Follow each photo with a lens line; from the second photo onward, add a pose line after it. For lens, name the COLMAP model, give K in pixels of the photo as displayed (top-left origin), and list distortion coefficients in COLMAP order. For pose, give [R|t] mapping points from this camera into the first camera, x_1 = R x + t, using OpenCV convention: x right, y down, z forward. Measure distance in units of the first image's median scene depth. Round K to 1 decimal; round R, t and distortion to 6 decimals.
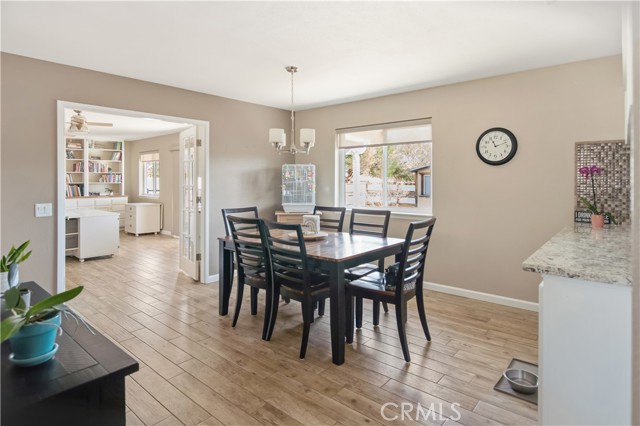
lens RADIAL K [[353.7, 0, 318.5], [0, 353.7, 184.9], [0, 0, 1]] dist [-0.002368, -0.000282]
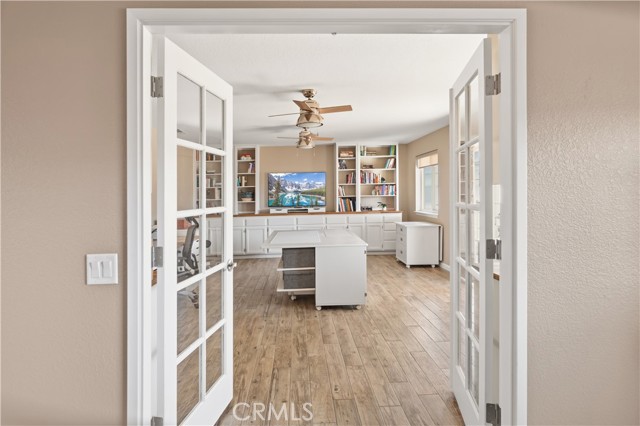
lens RADIAL K [[328.4, 0, 318.7], [0, 328.4, 197.7], [0, 0, 1]] dist [-0.000973, 0.000117]
pose [[0.673972, -0.000389, -0.738757, -0.126857], [0.006539, 0.999964, 0.005439, -0.006575], [0.738728, -0.008497, 0.673950, 0.384796]]
